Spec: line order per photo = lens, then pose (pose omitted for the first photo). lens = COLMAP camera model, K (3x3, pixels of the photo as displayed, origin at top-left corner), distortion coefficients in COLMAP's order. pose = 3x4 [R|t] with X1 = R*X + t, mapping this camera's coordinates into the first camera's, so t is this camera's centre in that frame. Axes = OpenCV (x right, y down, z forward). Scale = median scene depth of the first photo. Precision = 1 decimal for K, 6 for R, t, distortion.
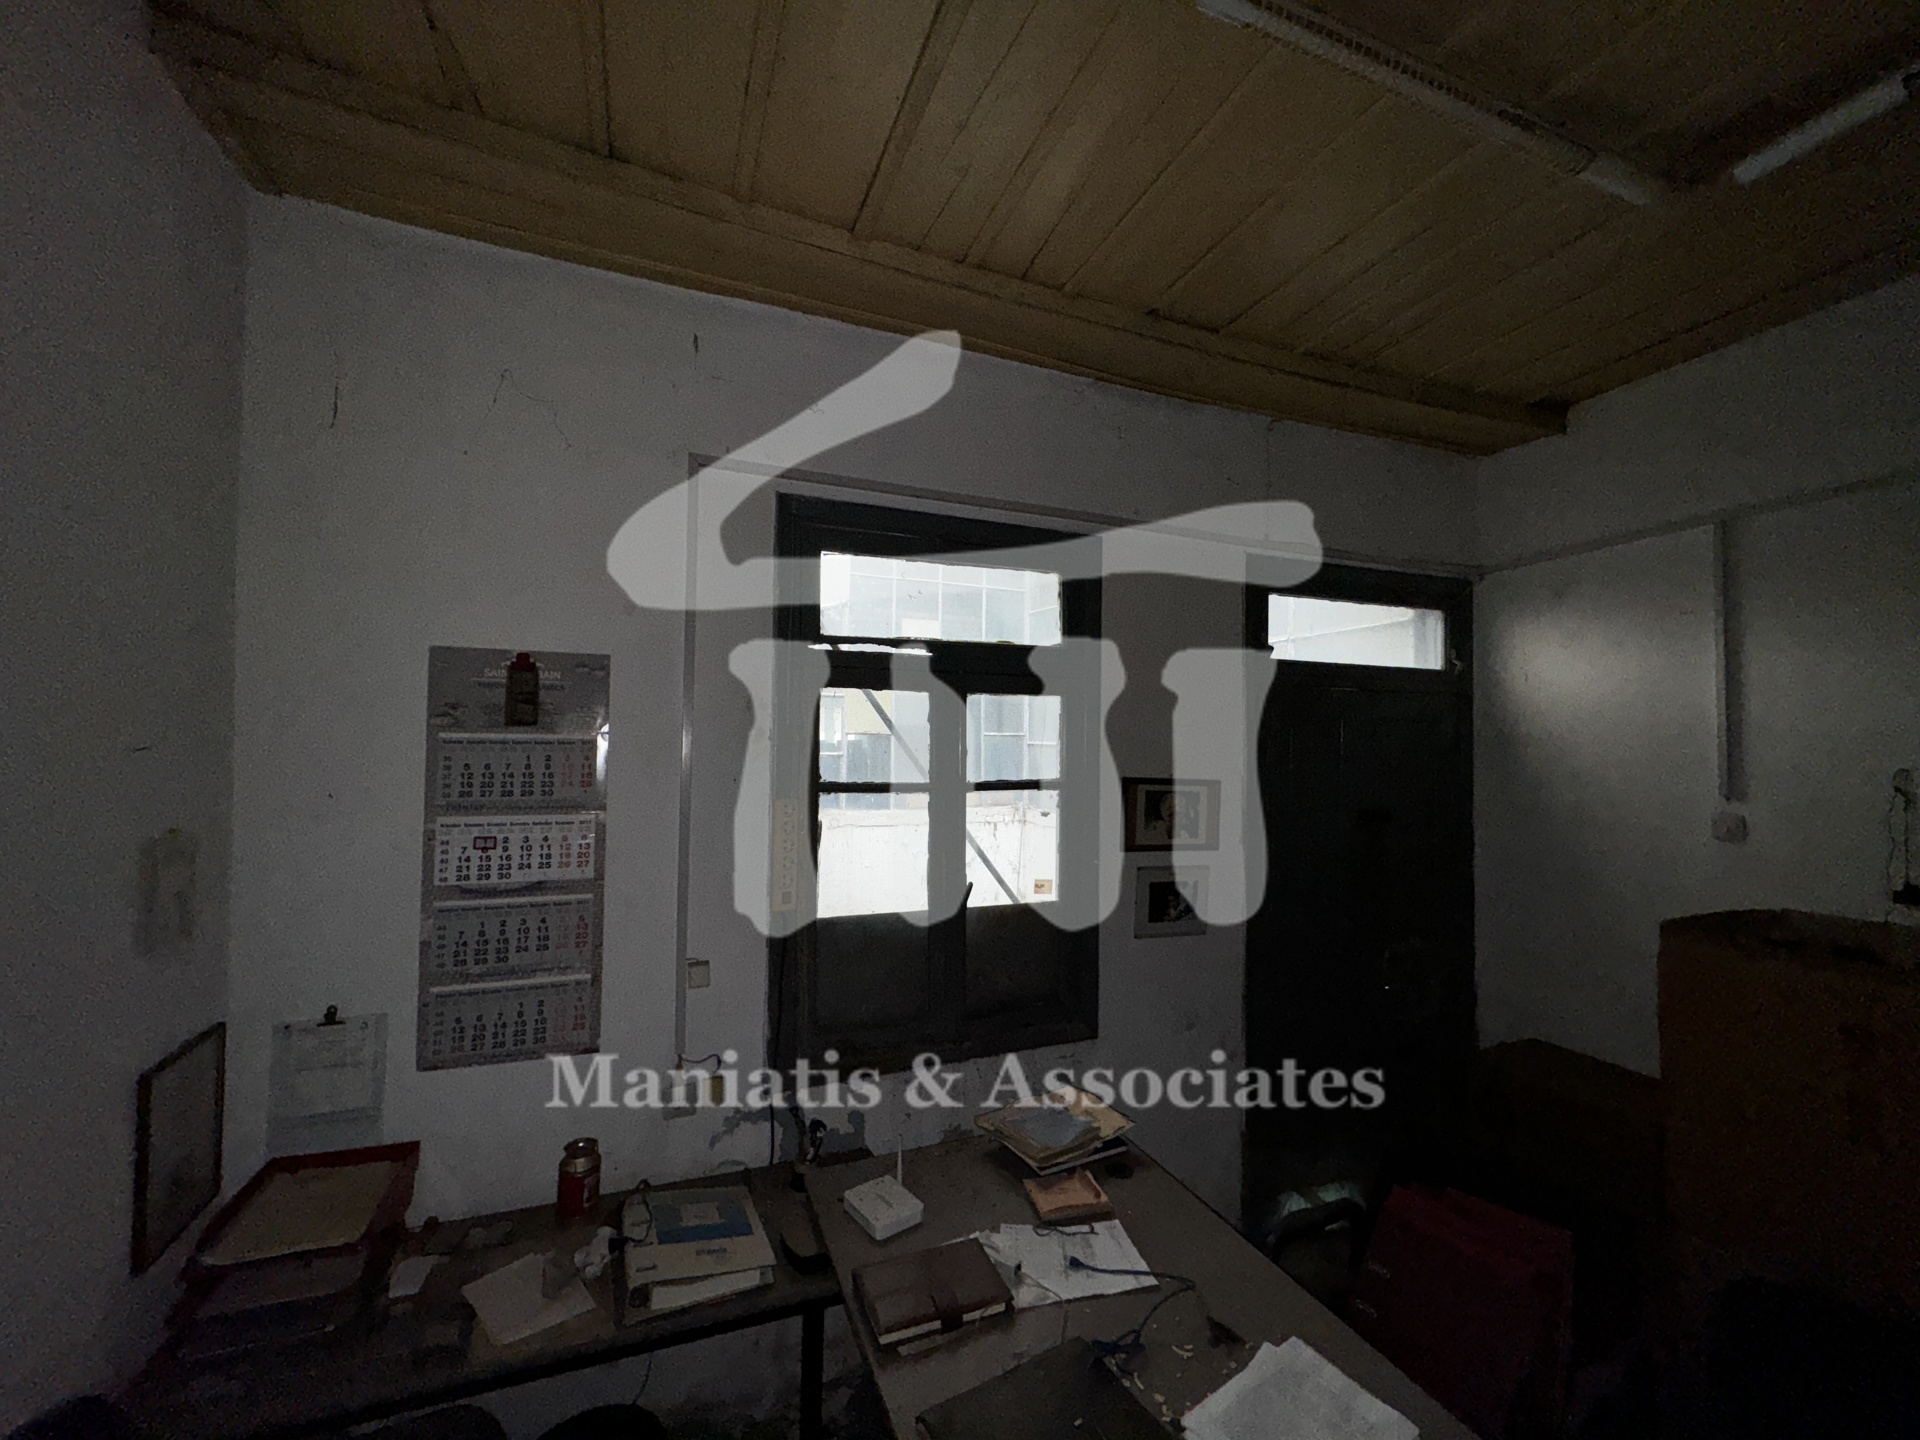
lens RADIAL K [[764.6, 0, 961.0], [0, 764.6, 722.7], [0, 0, 1]] dist [-0.001089, 0.000584]
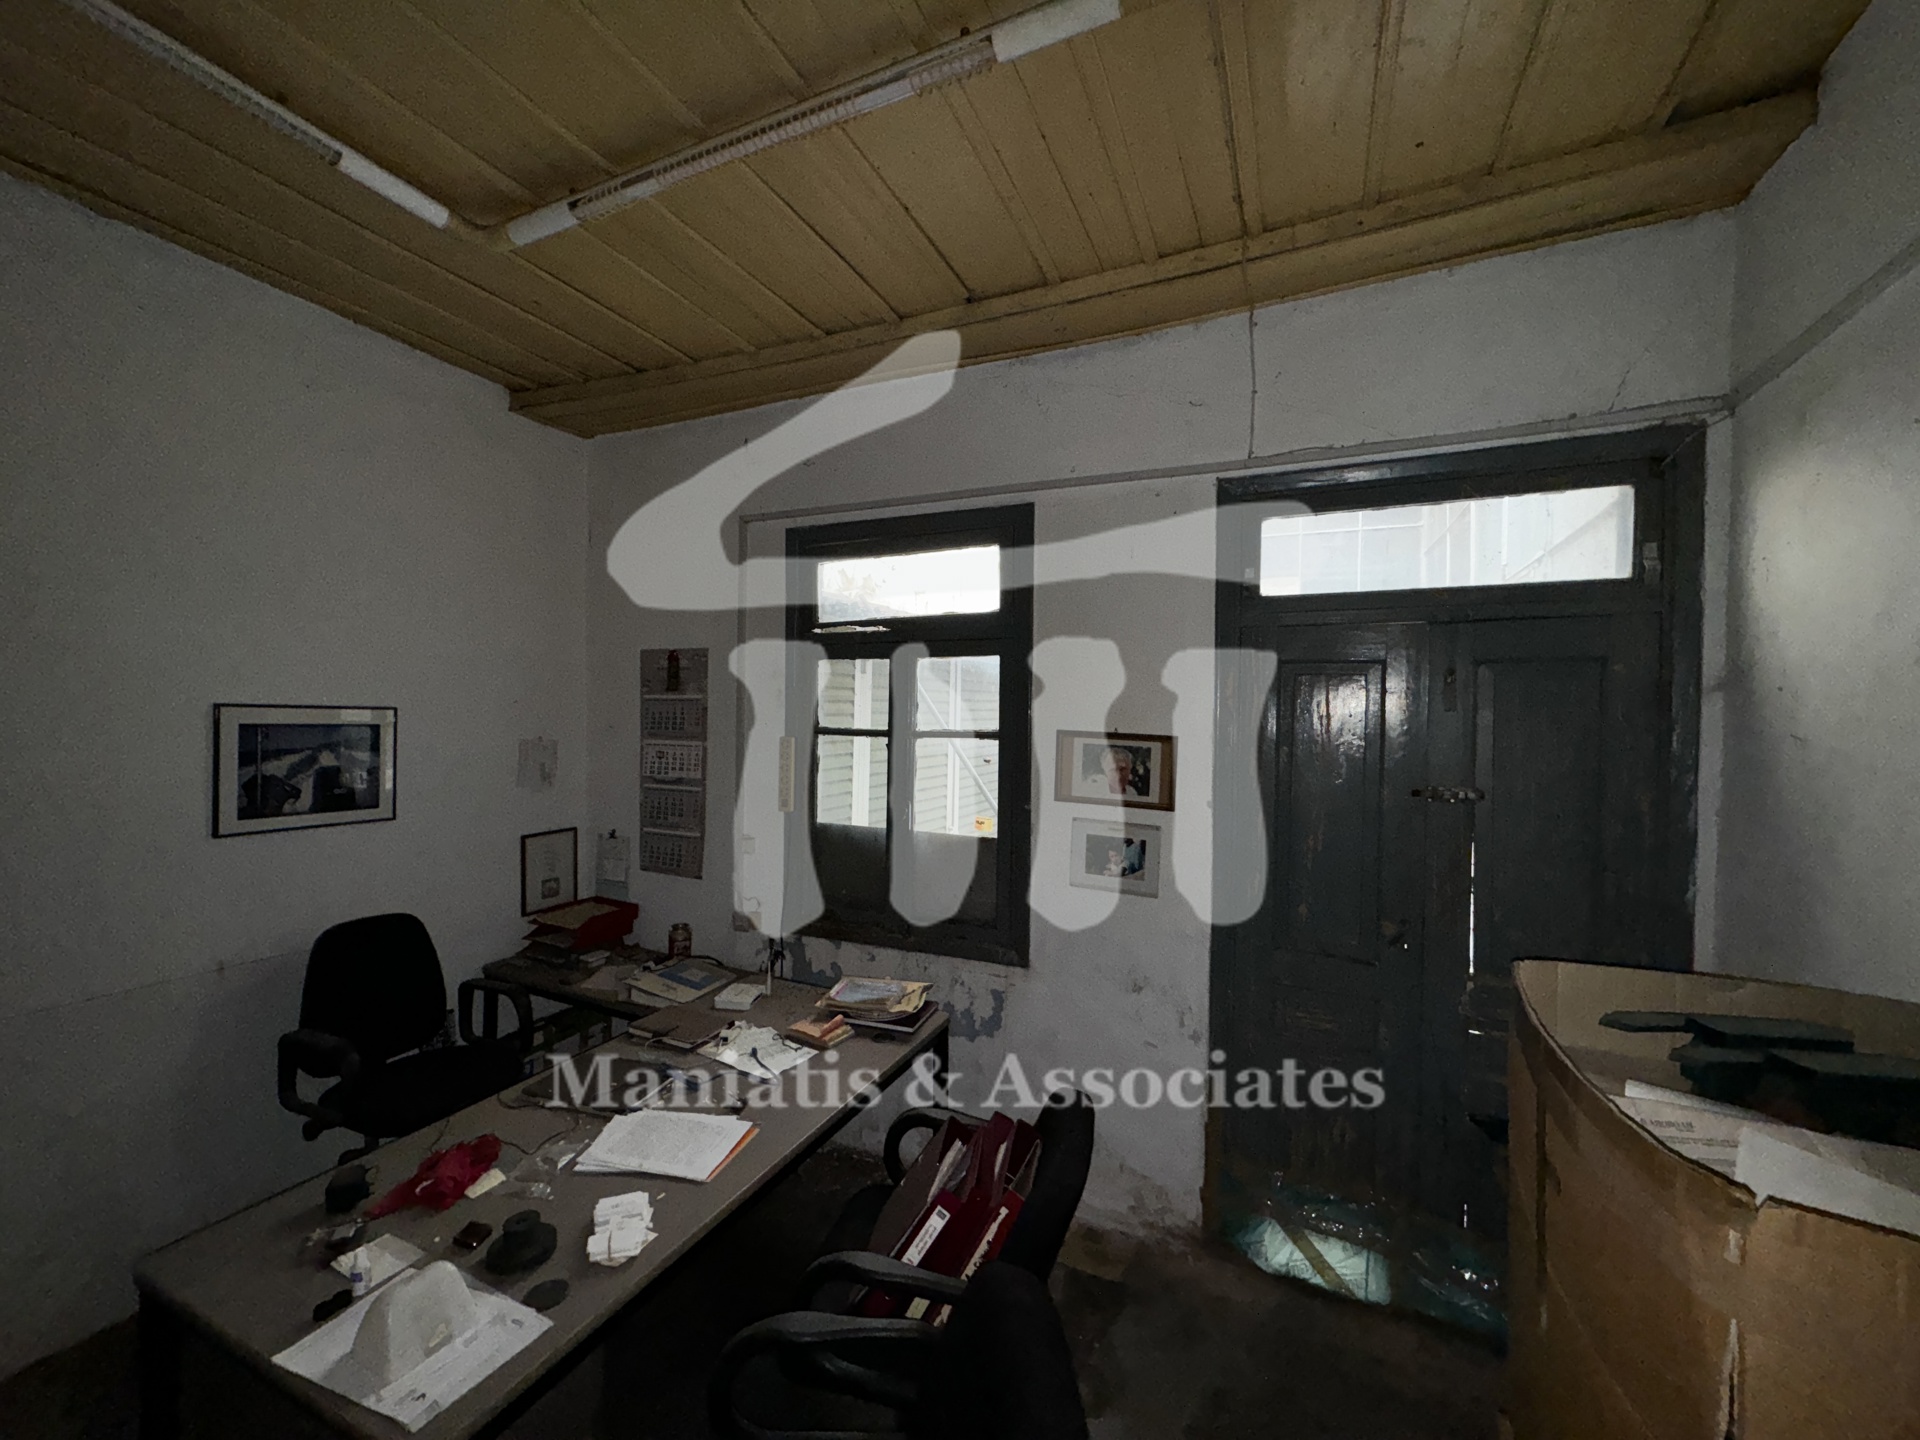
lens RADIAL K [[764.6, 0, 963.5], [0, 764.6, 721.4], [0, 0, 1]] dist [-0.001089, 0.000584]
pose [[0.687556, 0.004808, -0.726116, 1.217043], [0.015106, 0.999667, 0.020923, 0.049460], [0.725974, -0.025355, 0.687254, 0.259838]]
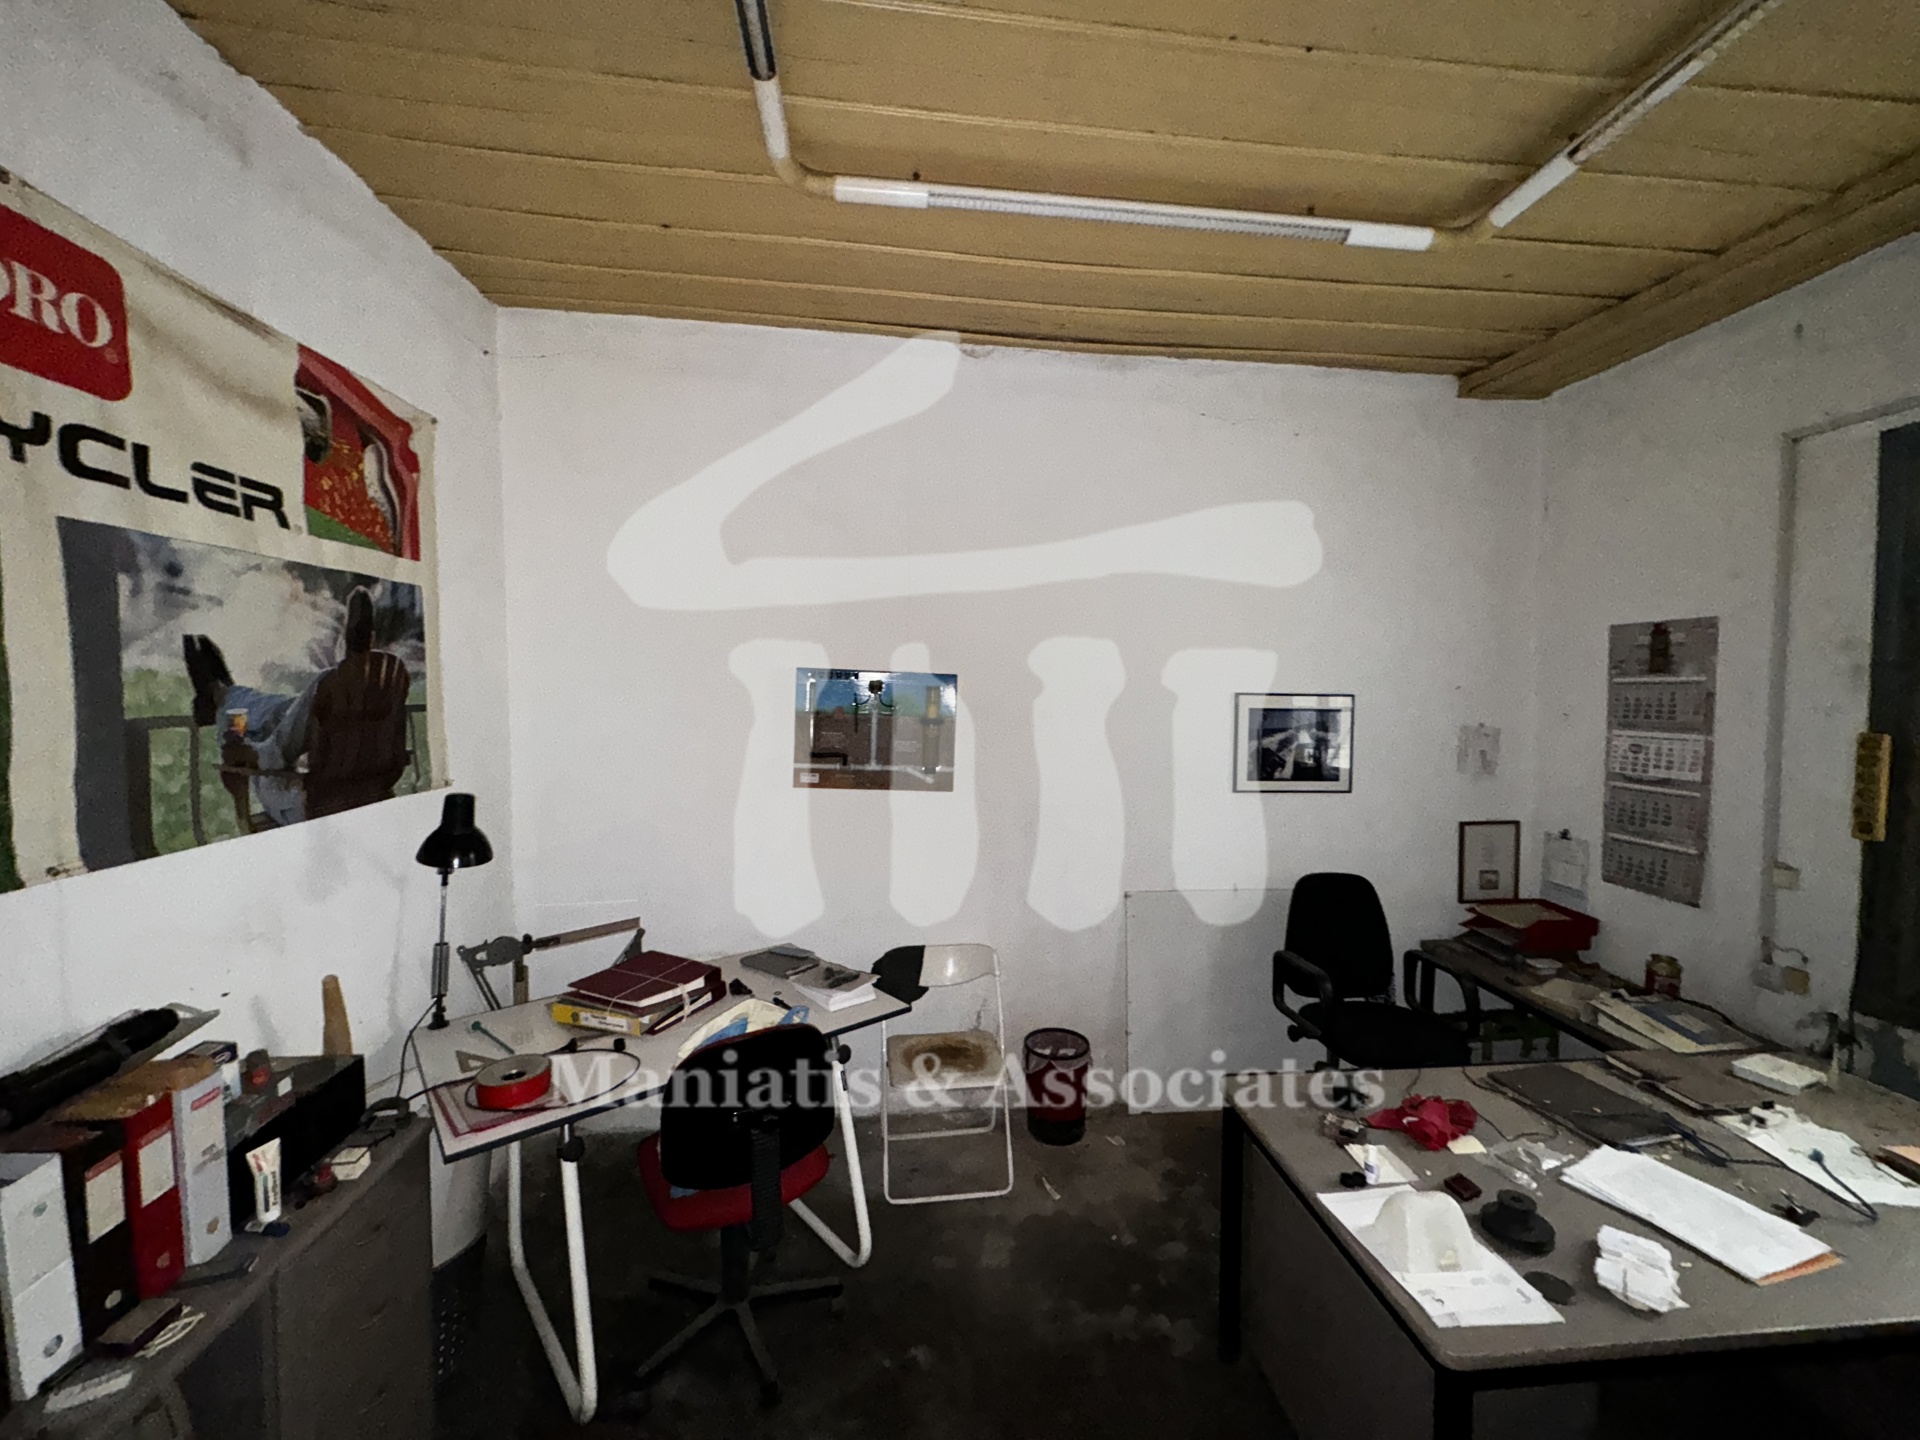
lens RADIAL K [[764.6, 0, 959.4], [0, 764.6, 720.5], [0, 0, 1]] dist [-0.001089, 0.000584]
pose [[-0.297302, 0.024309, -0.954474, 1.259990], [0.018066, 0.999640, 0.019833, 0.044382], [0.954613, -0.011347, -0.297634, 0.147189]]
